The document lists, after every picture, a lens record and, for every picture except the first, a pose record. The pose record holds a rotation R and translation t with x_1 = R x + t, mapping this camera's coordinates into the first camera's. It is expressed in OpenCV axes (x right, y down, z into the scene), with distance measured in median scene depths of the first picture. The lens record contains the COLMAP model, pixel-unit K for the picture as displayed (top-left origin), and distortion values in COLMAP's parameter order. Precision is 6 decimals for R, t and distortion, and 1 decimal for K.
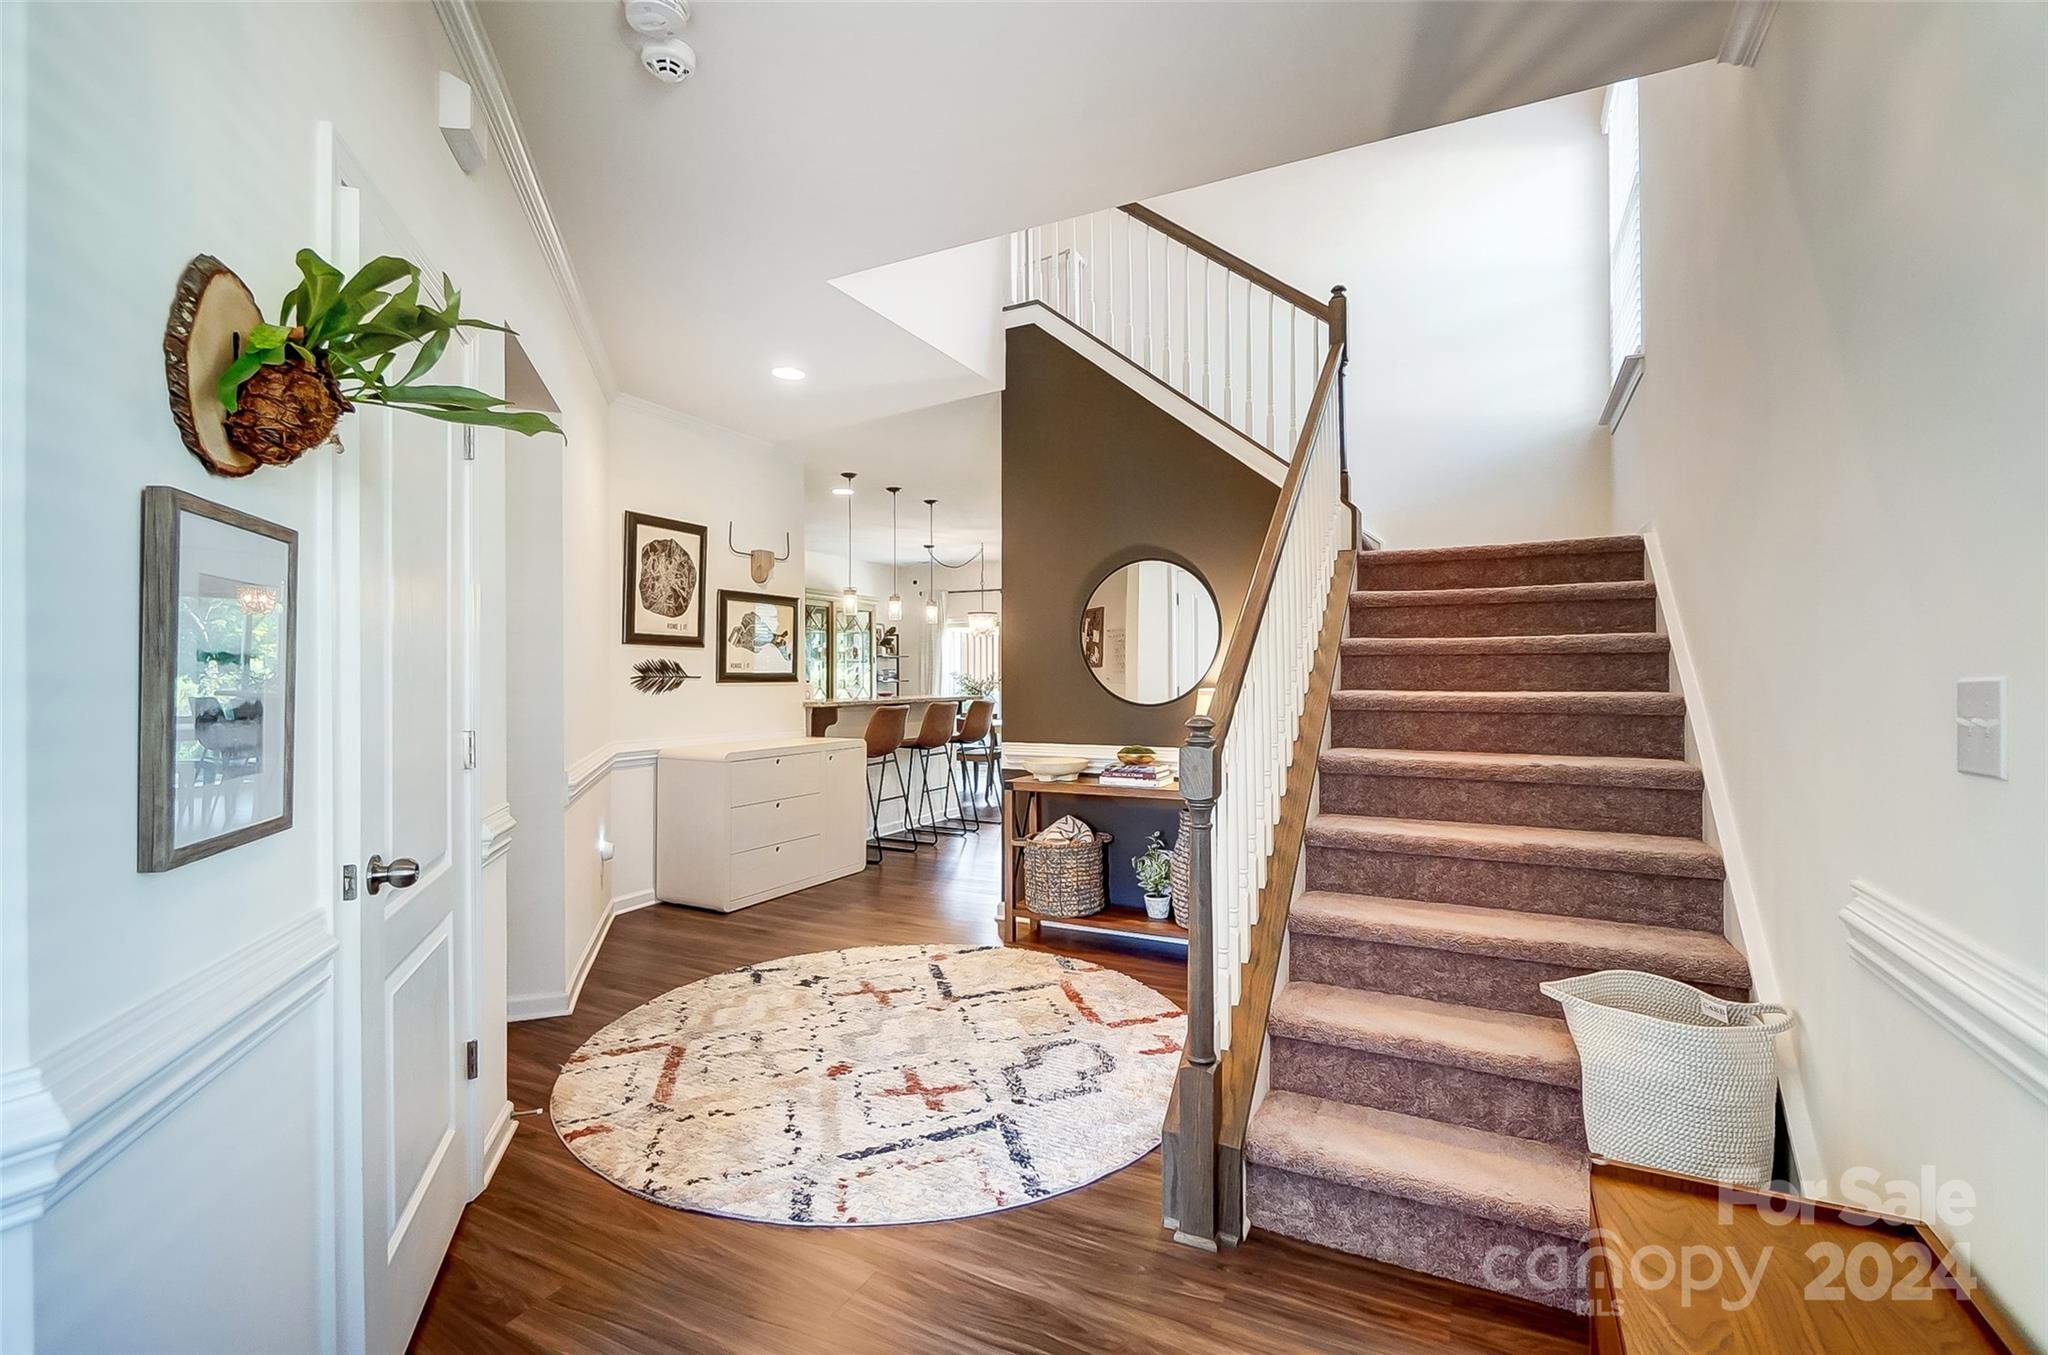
lens RADIAL K [[911.1, 0, 1024.0], [0, 911.1, 677.5], [0, 0, 1]] dist [-0.042041, 0.000454]
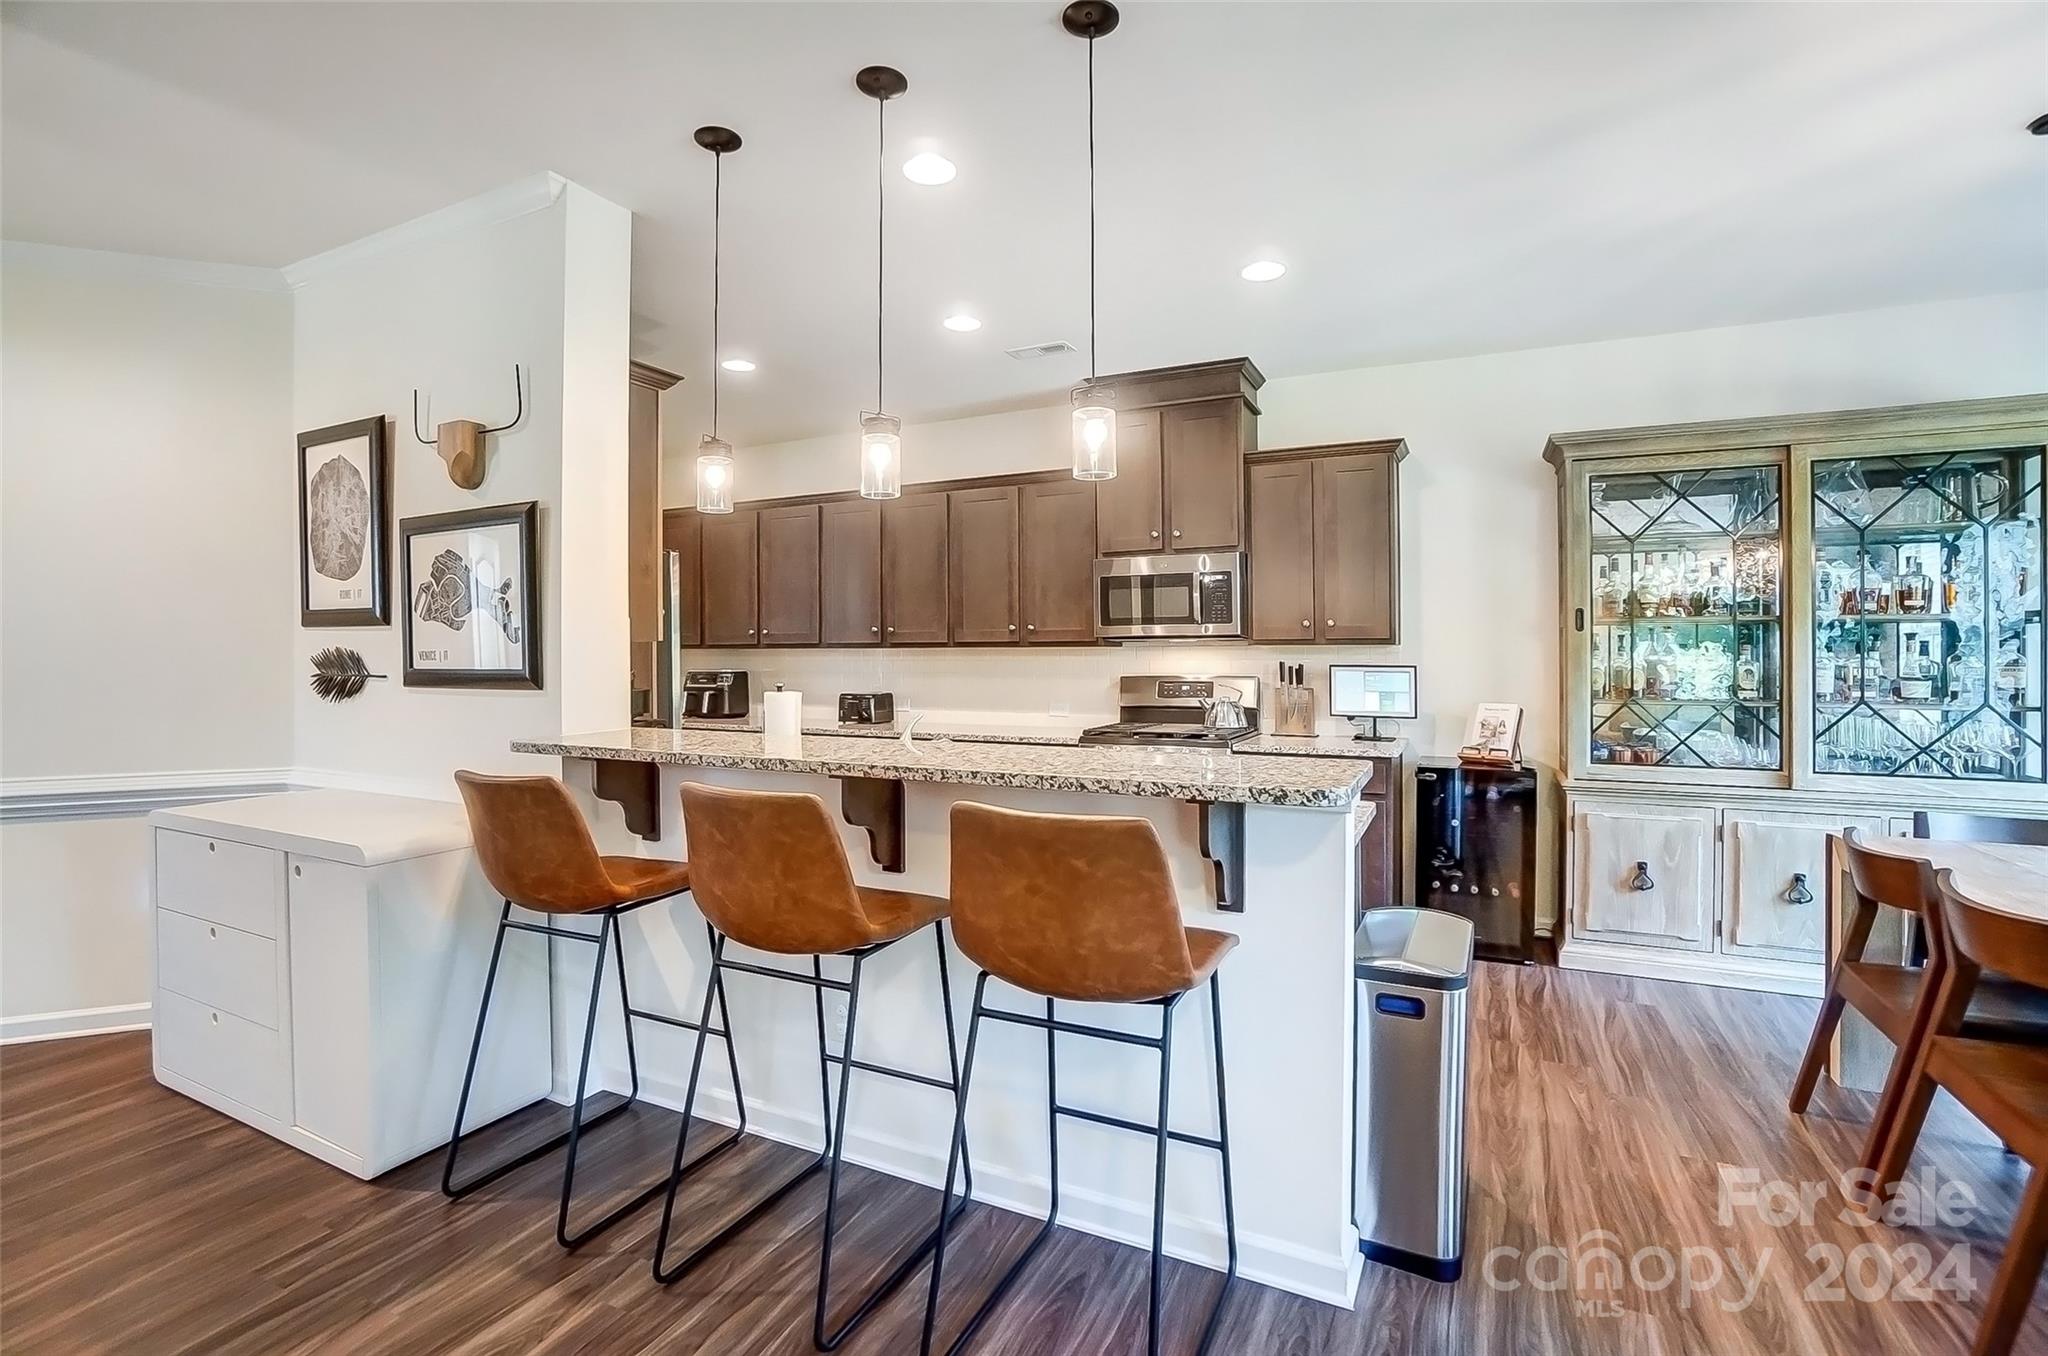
lens RADIAL K [[929.7, 0, 1030.0], [0, 929.7, 652.7], [0, 0, 1]] dist [-0.060085, 0.020791]
pose [[0.022045, 0.002060, -0.999755, 0.230176], [0.004125, 0.999989, 0.002152, -0.014475], [0.999748, -0.004171, 0.022036, 1.366535]]
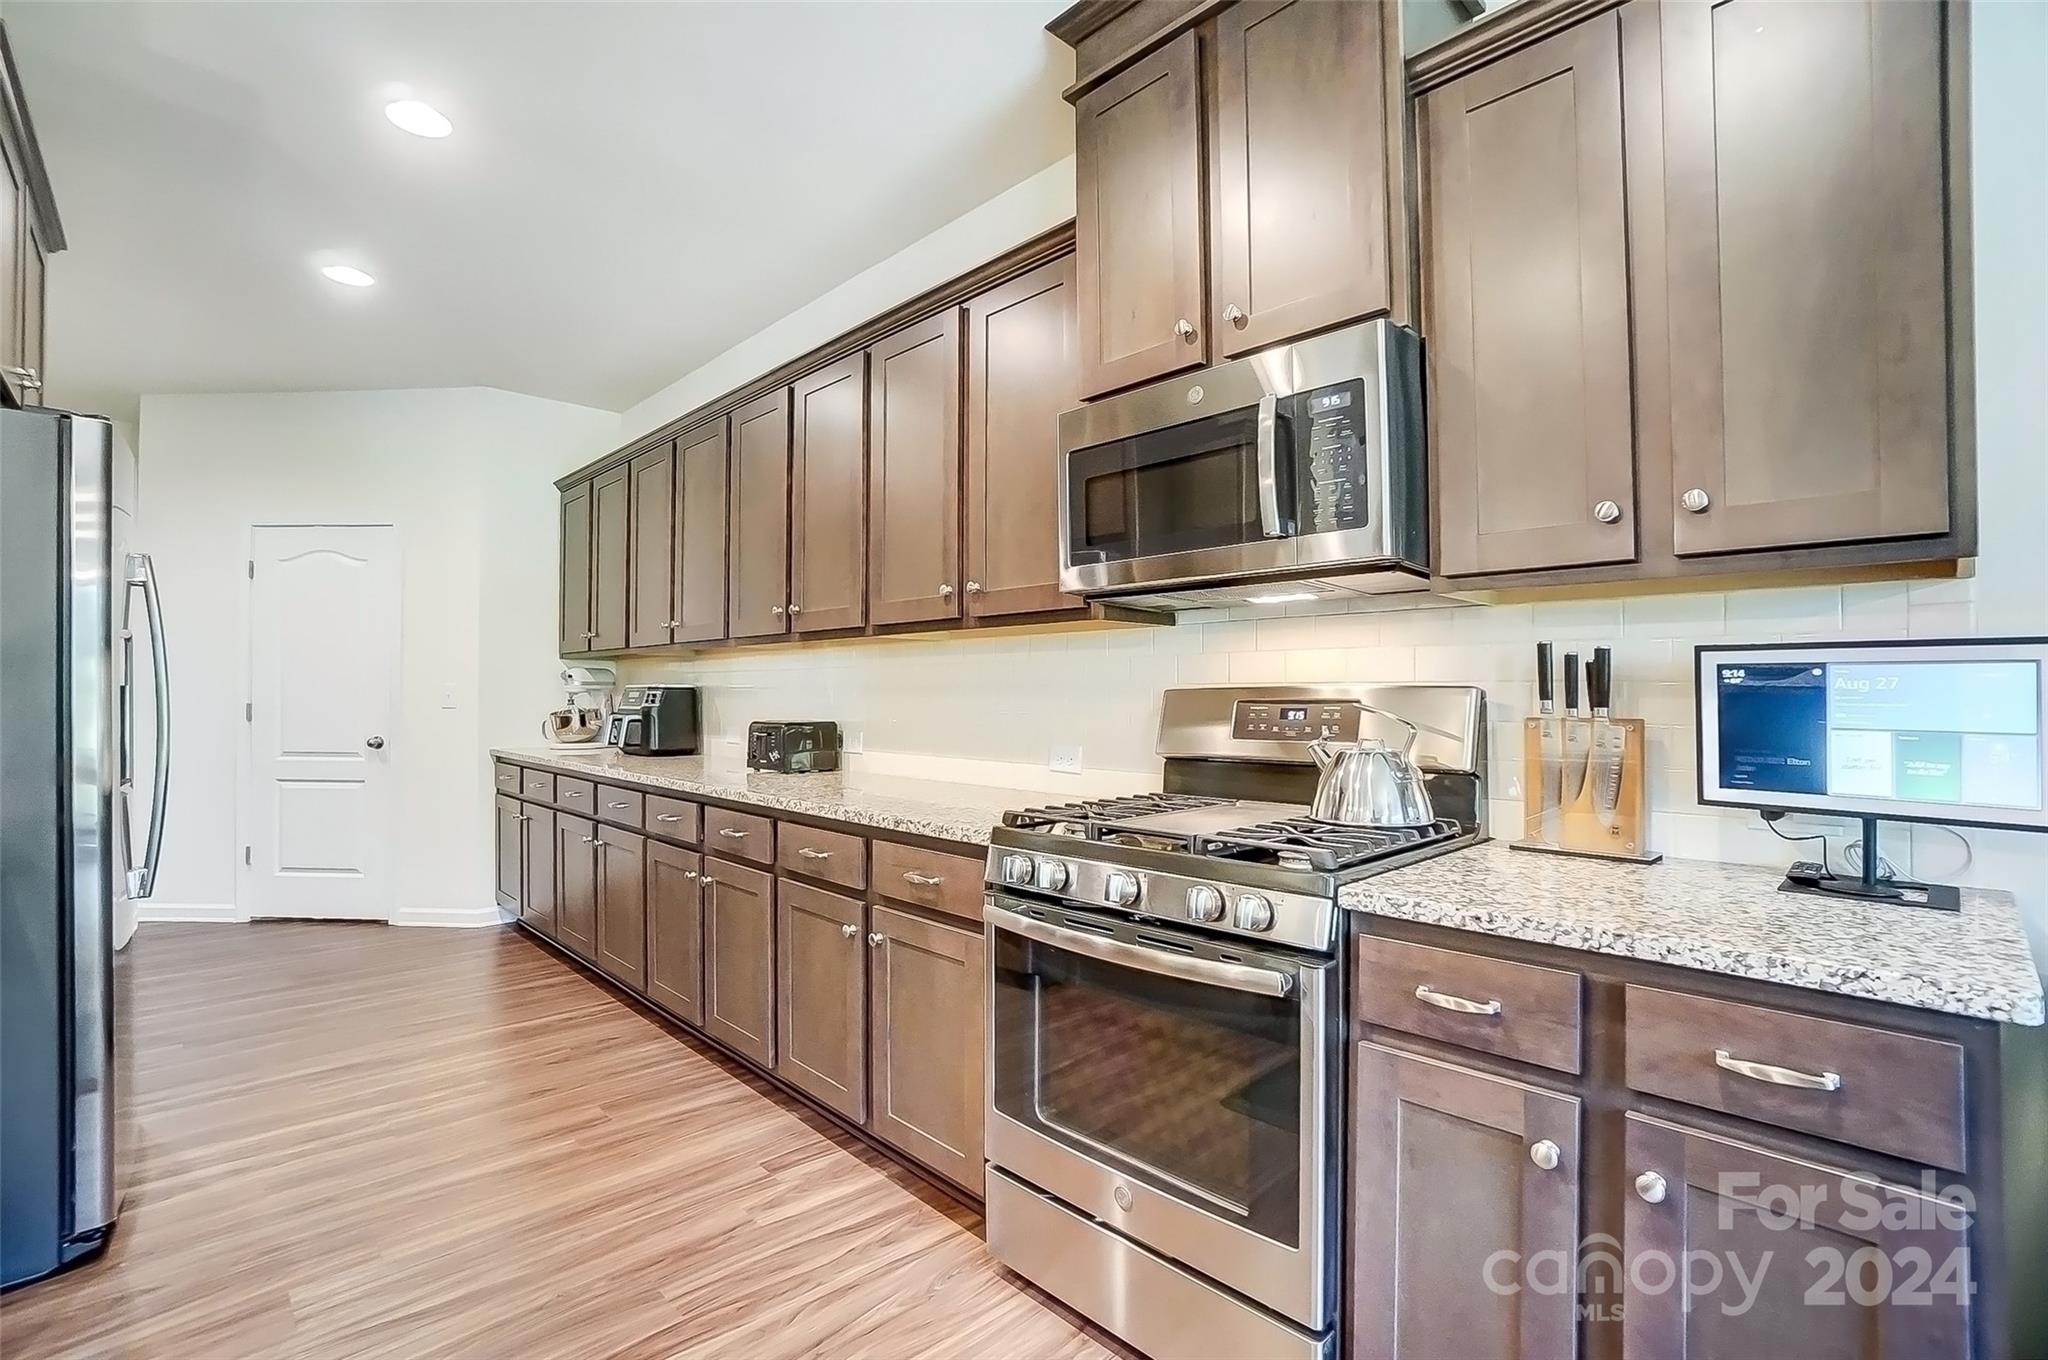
lens RADIAL K [[911.2, 0, 1036.5], [0, 911.2, 683.6], [0, 0, 1]] dist [-0.028040, 0.000374]
pose [[-0.316936, -0.008998, -0.948404, -0.284215], [-0.000482, 0.999956, -0.009326, 0.012669], [0.948447, -0.002498, -0.316926, 1.553570]]
